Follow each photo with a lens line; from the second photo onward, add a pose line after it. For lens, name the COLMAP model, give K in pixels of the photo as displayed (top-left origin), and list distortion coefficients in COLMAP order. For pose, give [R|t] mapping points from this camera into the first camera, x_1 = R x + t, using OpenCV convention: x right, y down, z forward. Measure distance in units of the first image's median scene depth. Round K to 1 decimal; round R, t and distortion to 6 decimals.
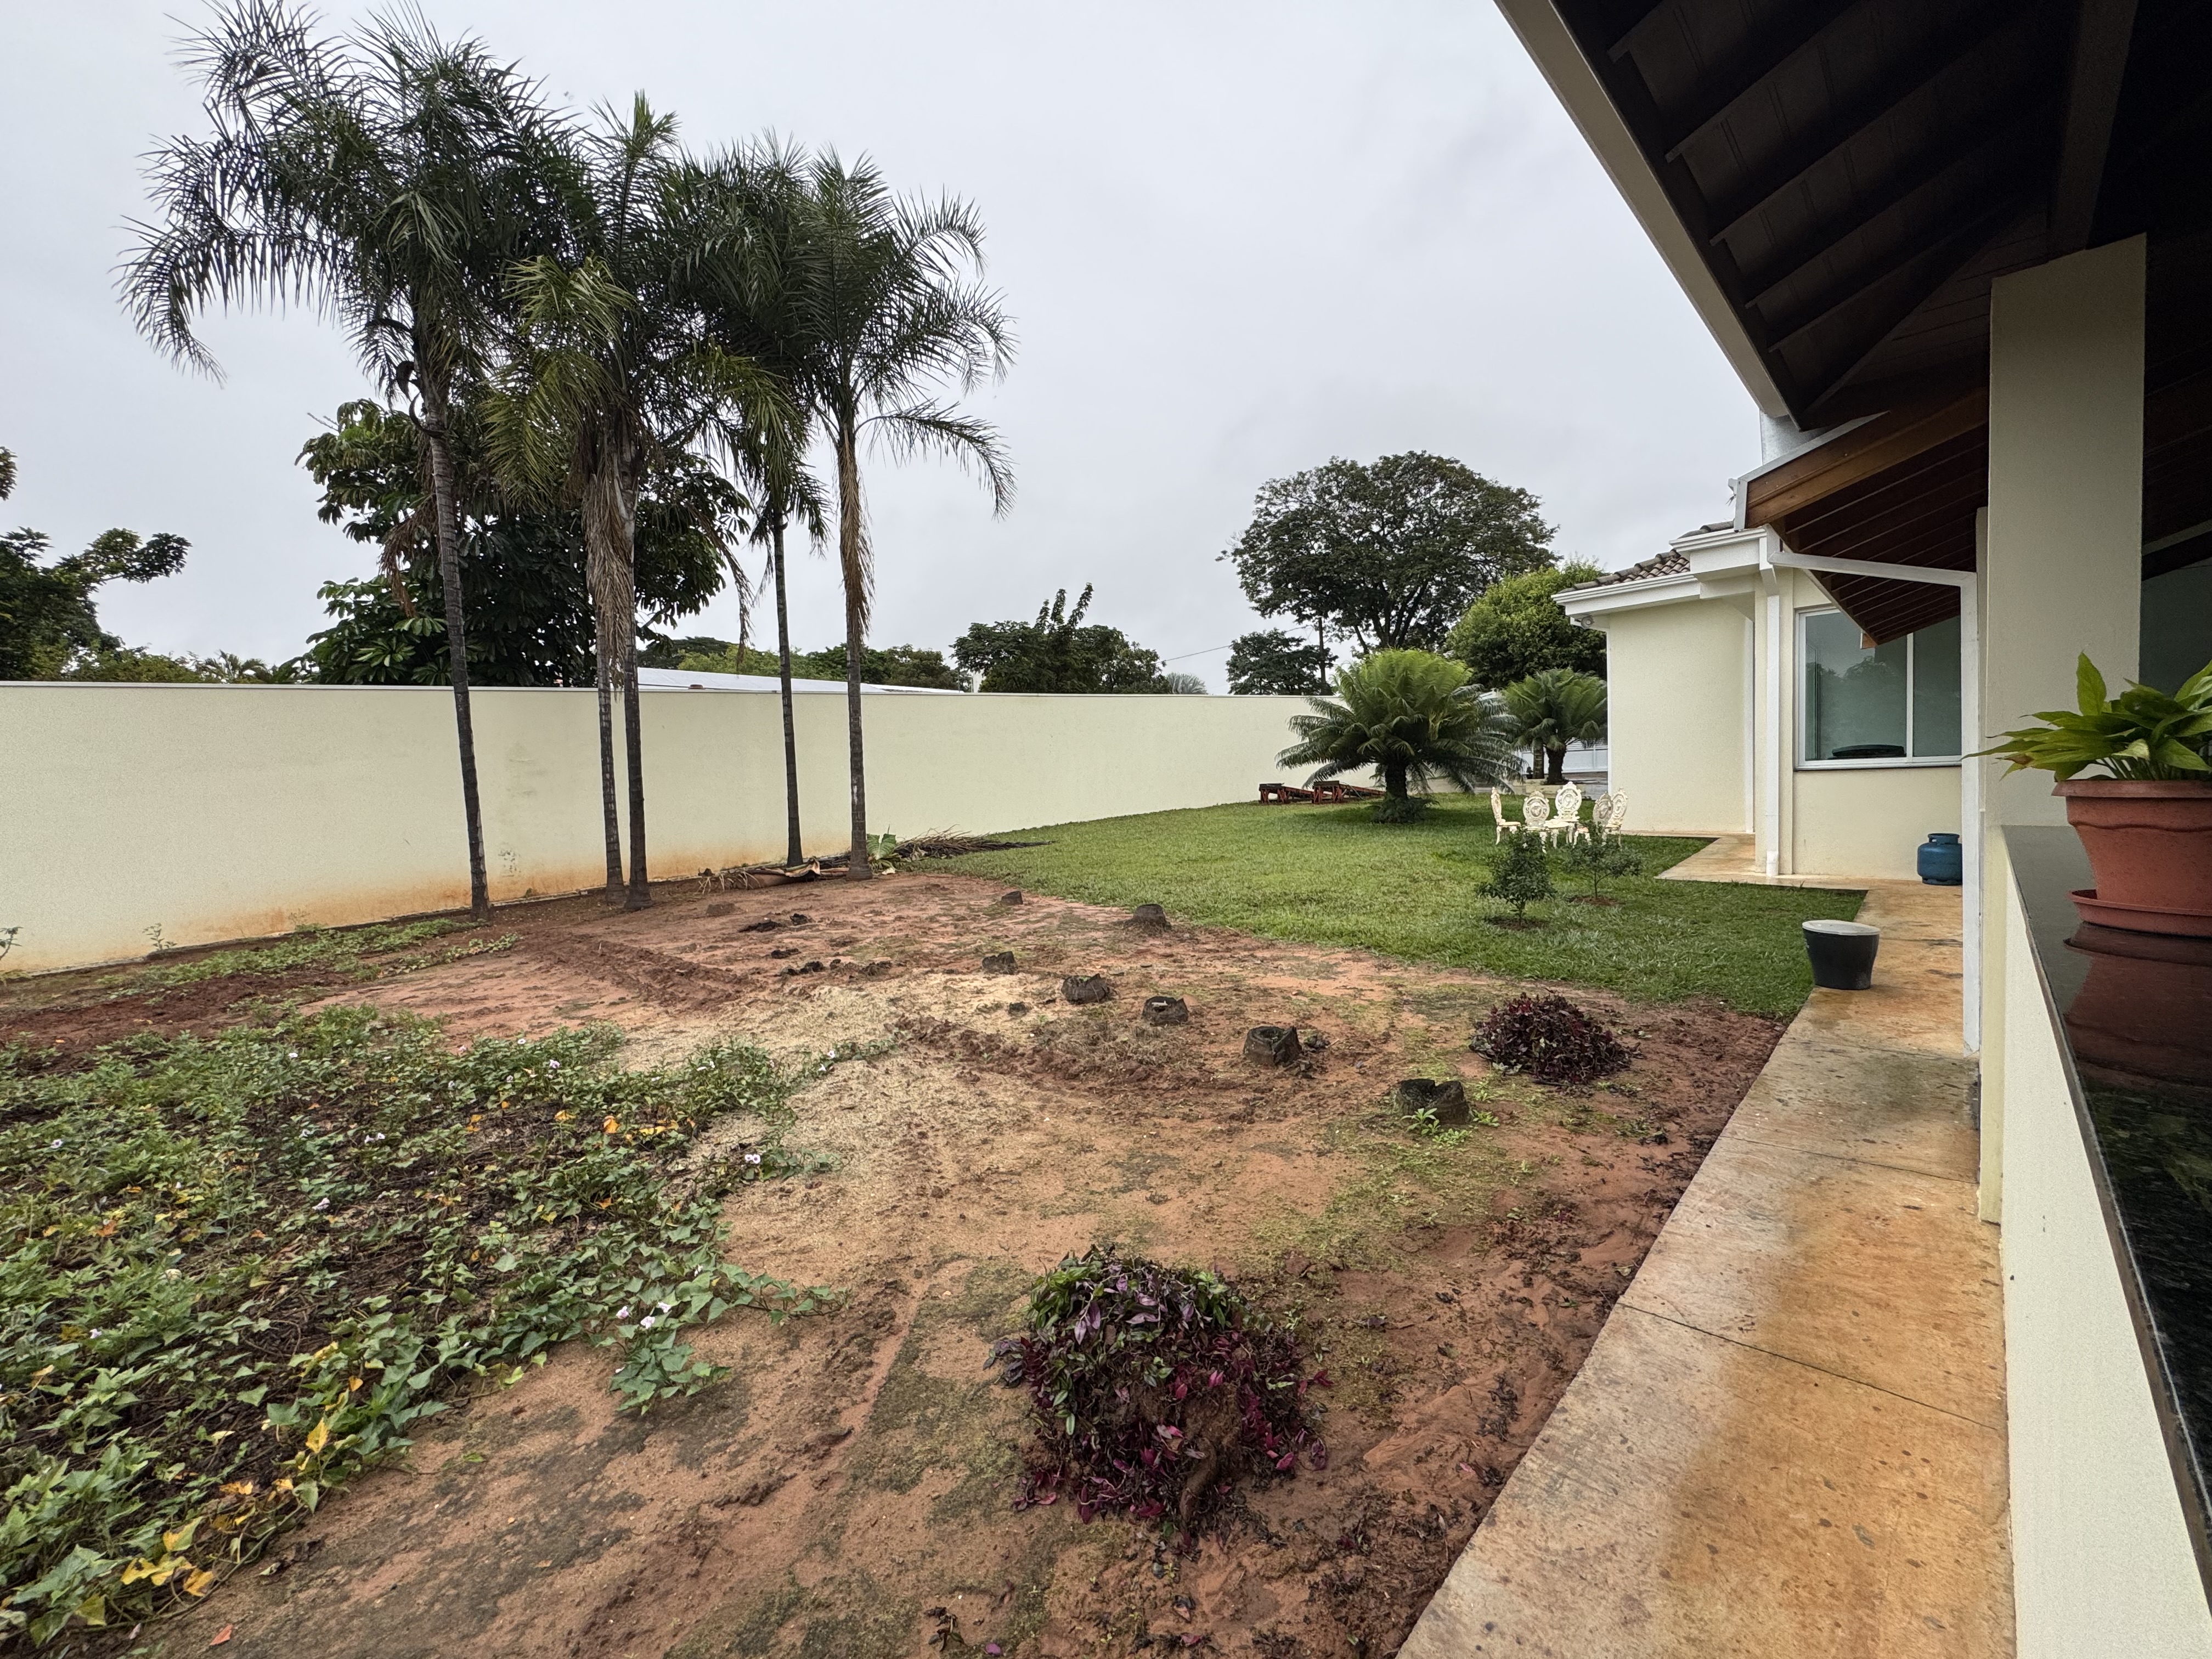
lens RADIAL K [[882.3, 0, 1106.0], [0, 882.3, 829.5], [0, 0, 1]] dist [-0.001418, -0.000153]
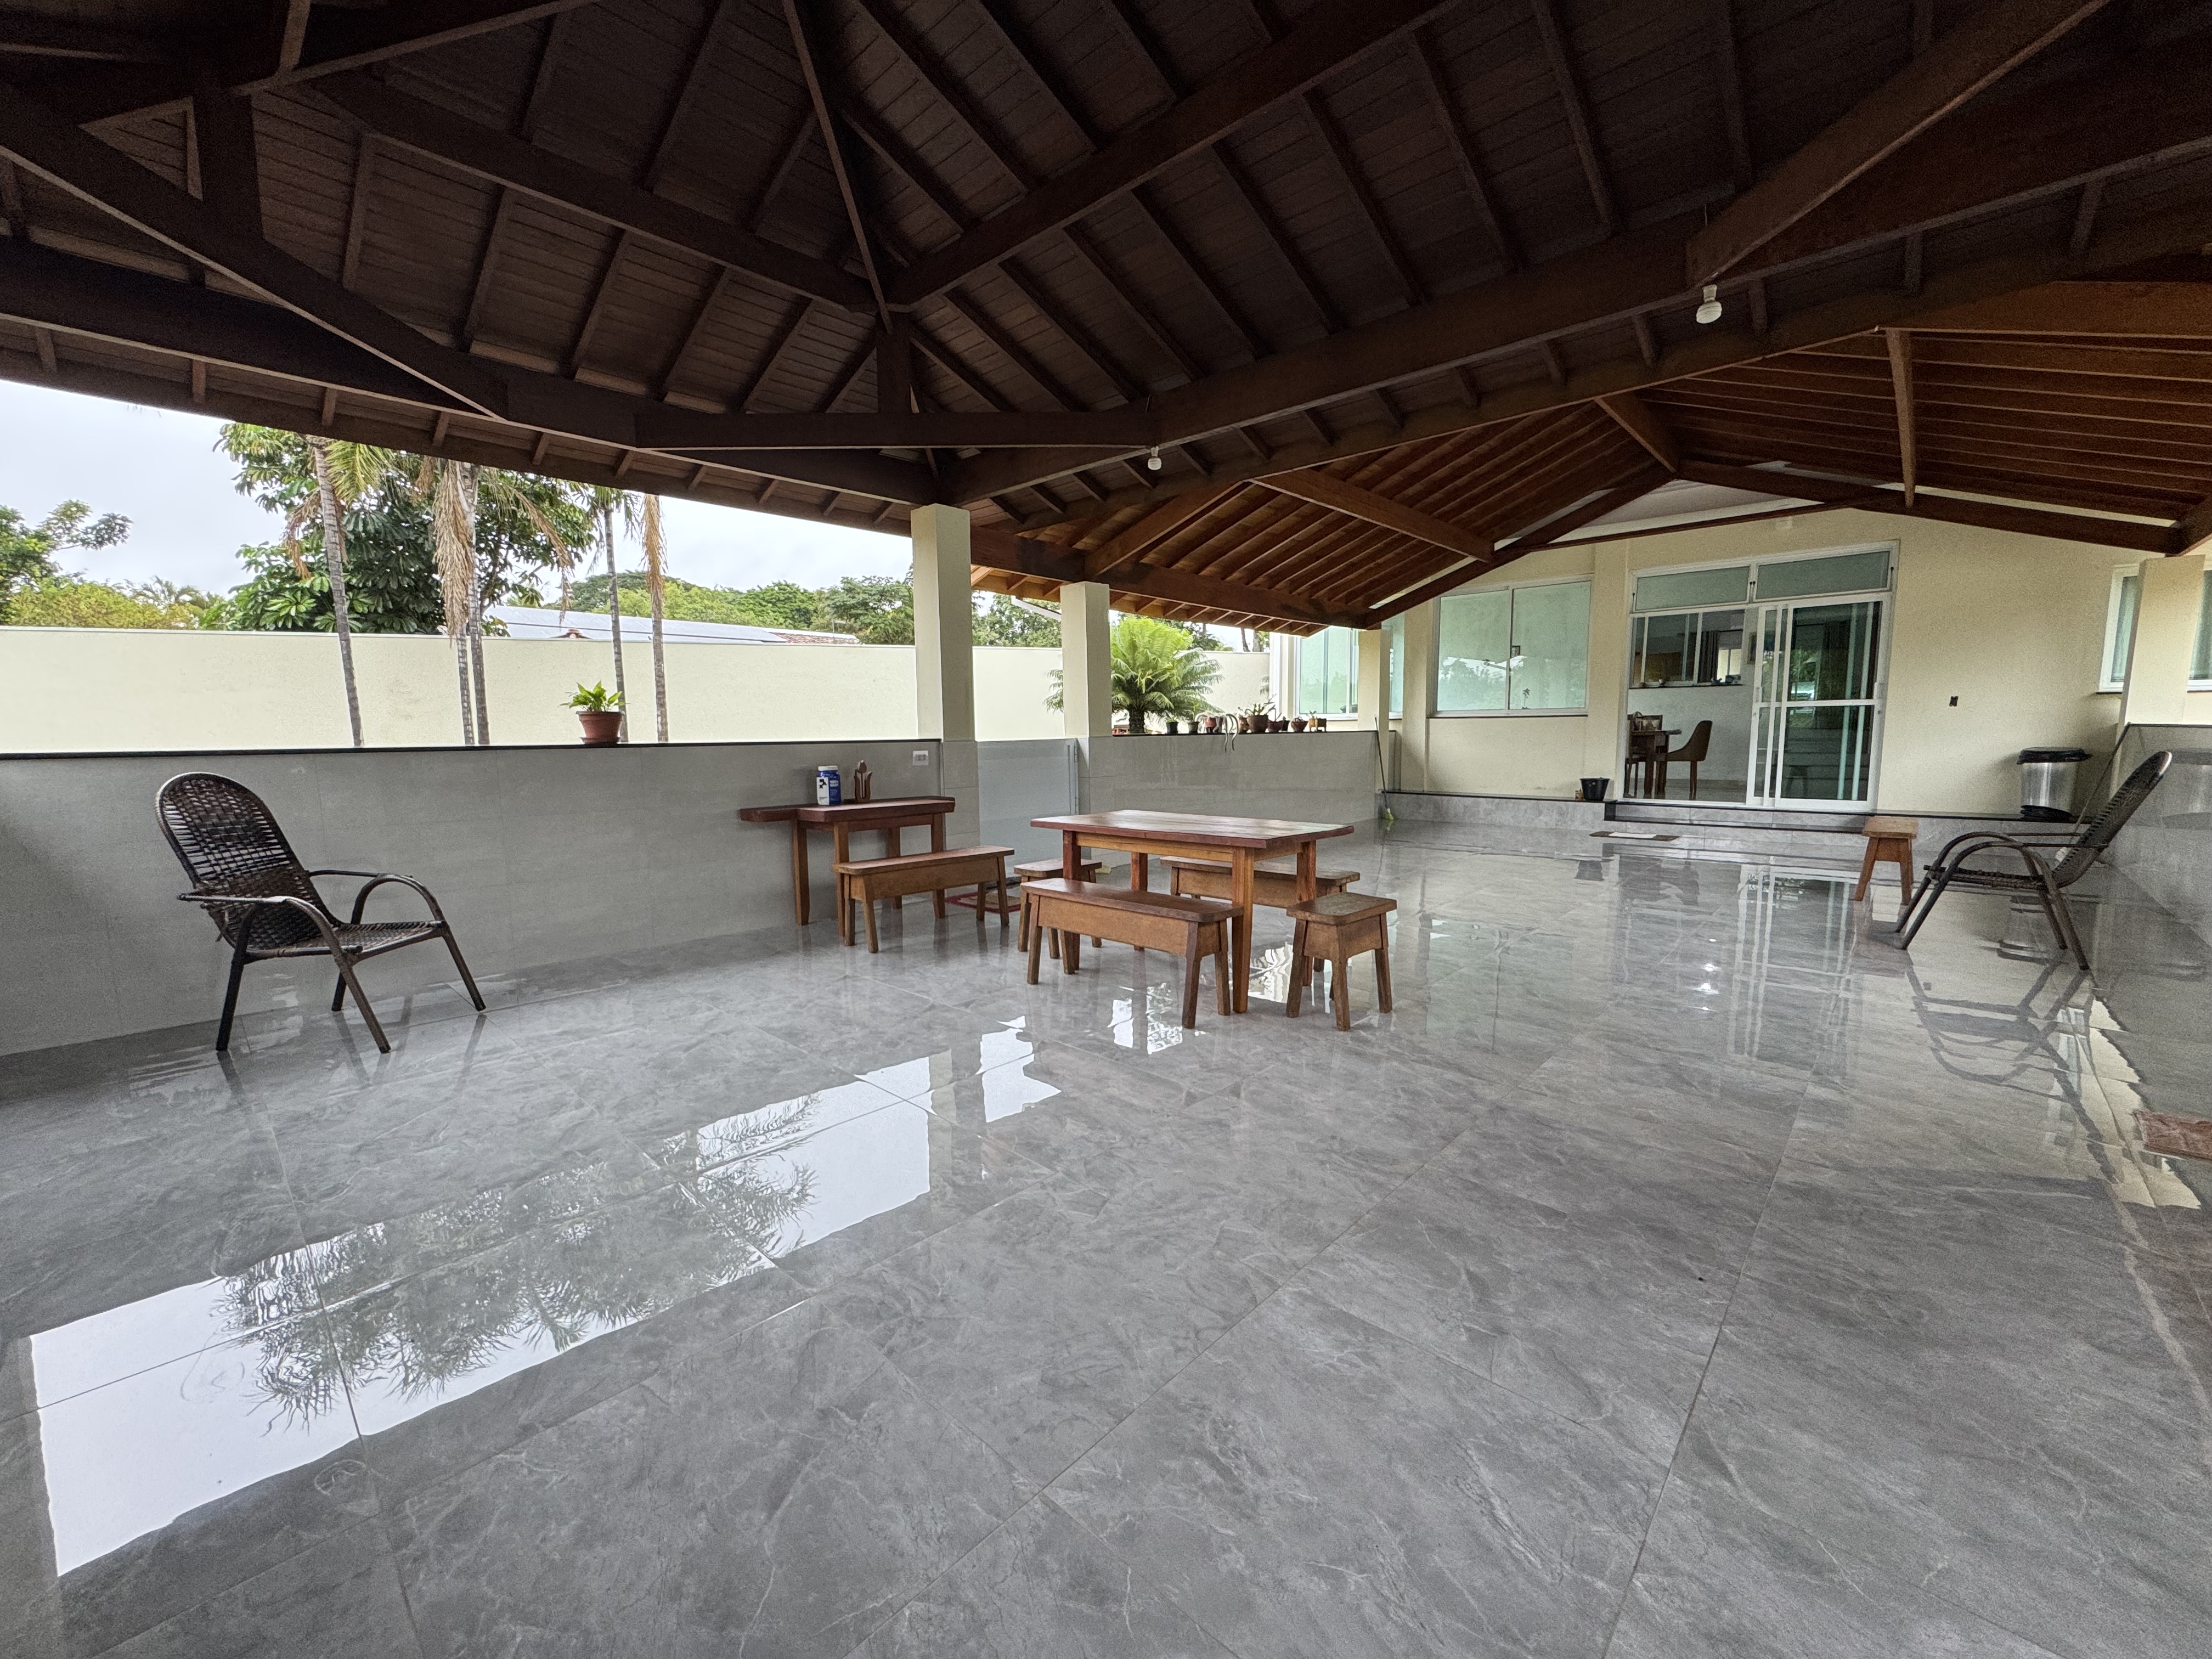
lens RADIAL K [[882.3, 0, 1106.0], [0, 882.3, 829.5], [0, 0, 1]] dist [-0.001418, -0.000153]
pose [[0.999309, 0.019809, 0.031441, 0.316554], [-0.021772, 0.997752, 0.063379, 0.018645], [-0.030114, -0.064019, 0.997494, -0.319083]]
